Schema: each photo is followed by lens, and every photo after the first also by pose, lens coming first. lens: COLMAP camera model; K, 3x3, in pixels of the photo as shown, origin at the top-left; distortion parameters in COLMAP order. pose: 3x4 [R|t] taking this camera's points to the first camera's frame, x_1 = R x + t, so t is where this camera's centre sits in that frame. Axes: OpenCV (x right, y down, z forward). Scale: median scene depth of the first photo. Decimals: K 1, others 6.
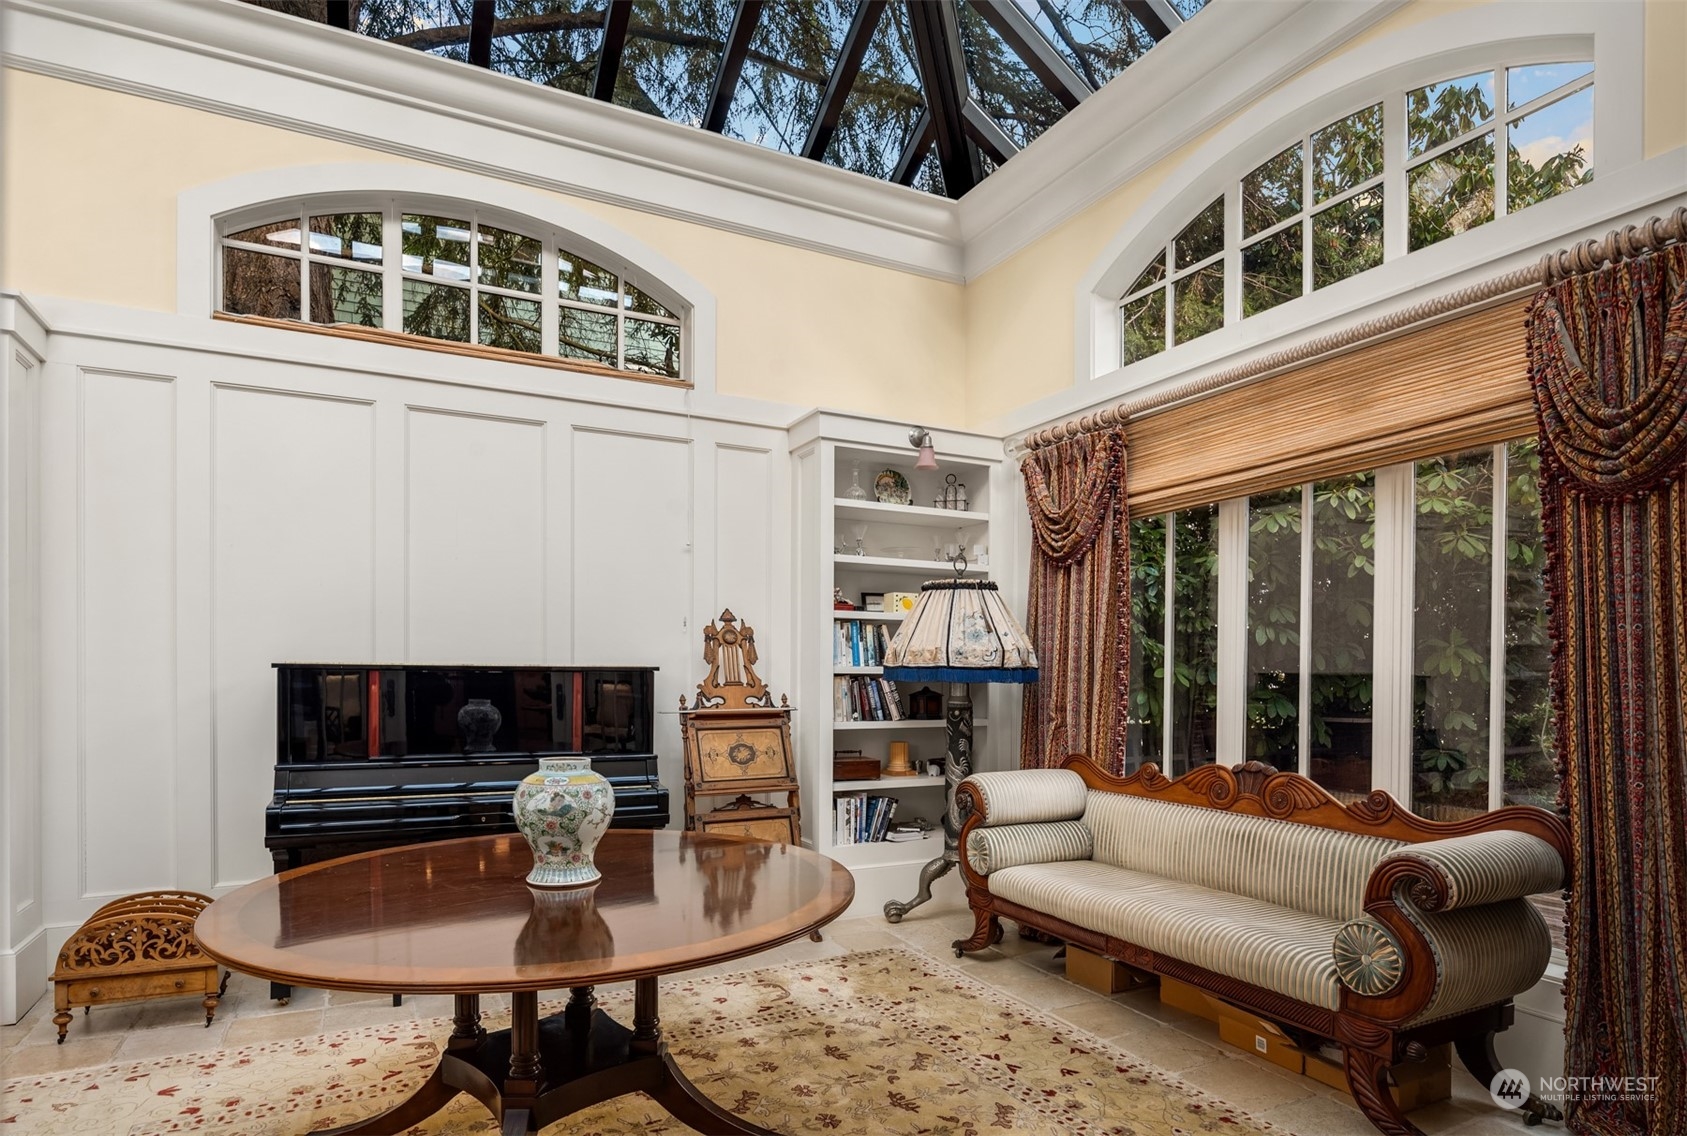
lens RADIAL K [[918.4, 0, 817.2], [0, 918.4, 687.1], [0, 0, 1]] dist [-0.002399, -0.005672]
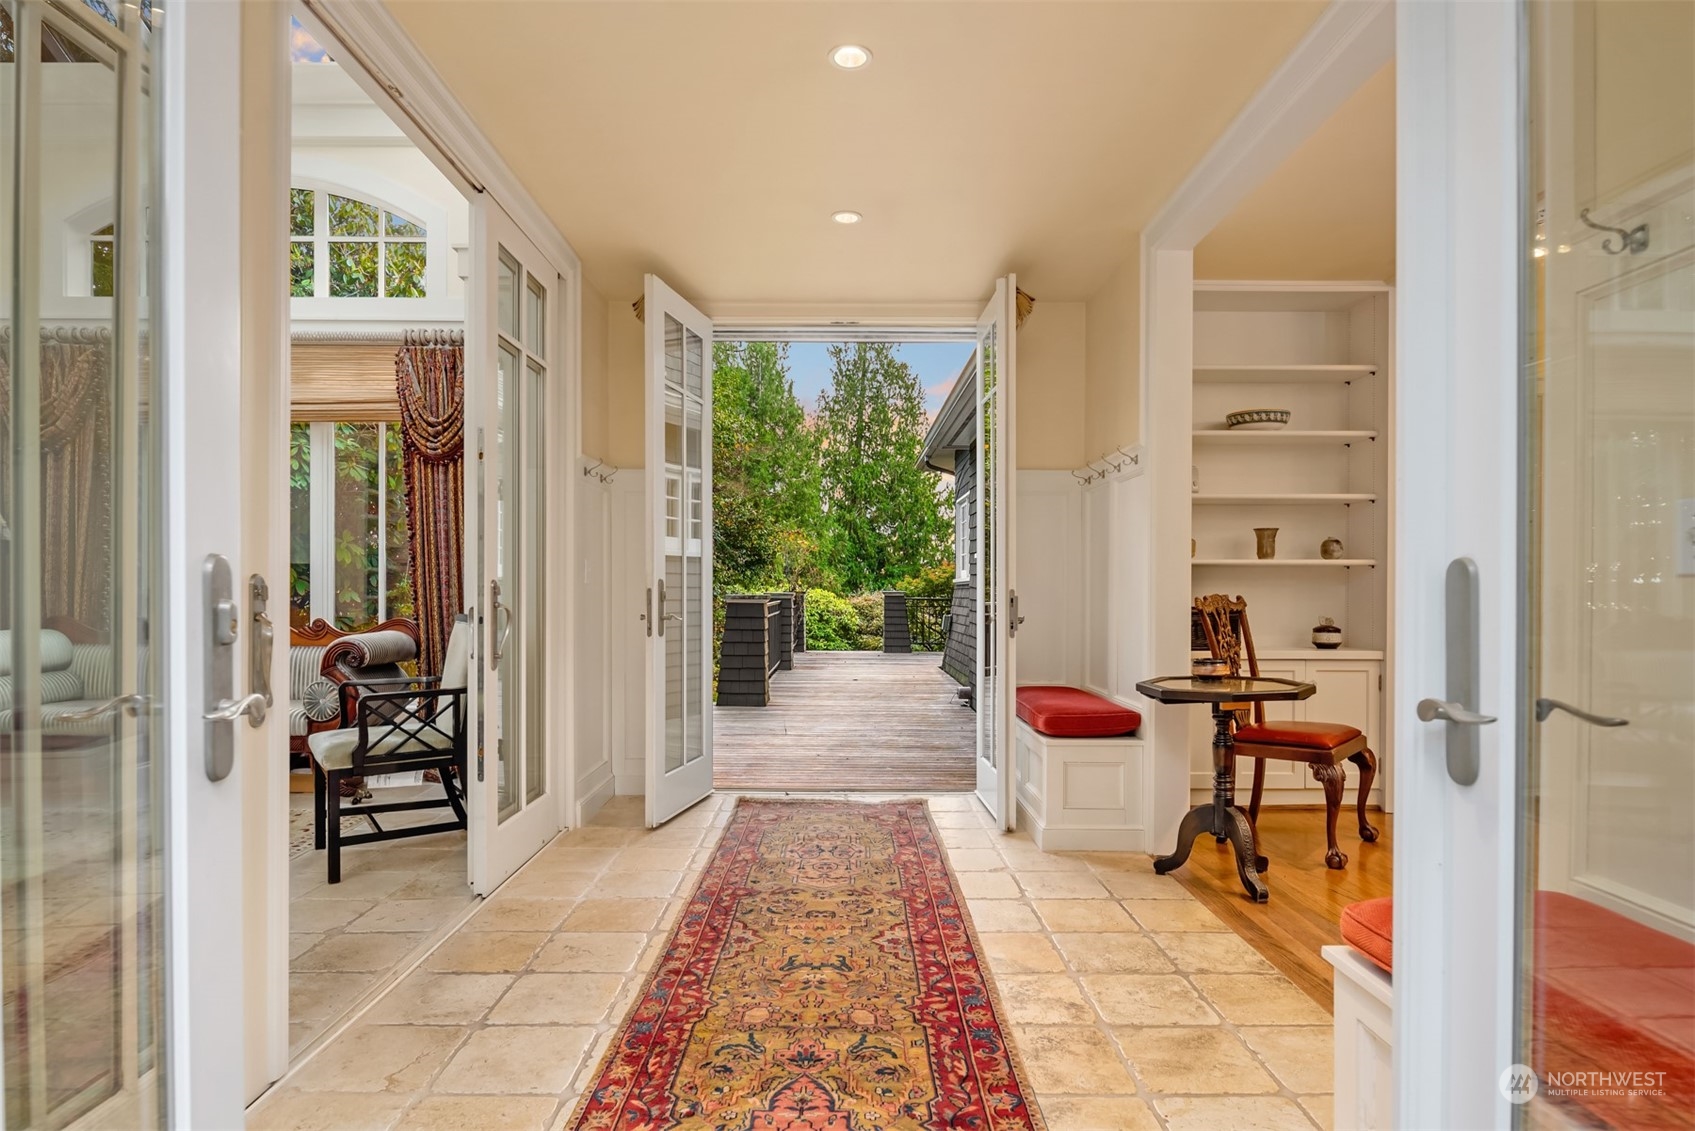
lens RADIAL K [[922.7, 0, 851.7], [0, 922.7, 594.3], [0, 0, 1]] dist [-0.002399, -0.005672]
pose [[0.427431, -0.006064, 0.904027, -0.578723], [0.011962, 0.999928, 0.001051, 0.095332], [-0.903969, 0.010364, 0.427473, -0.700538]]
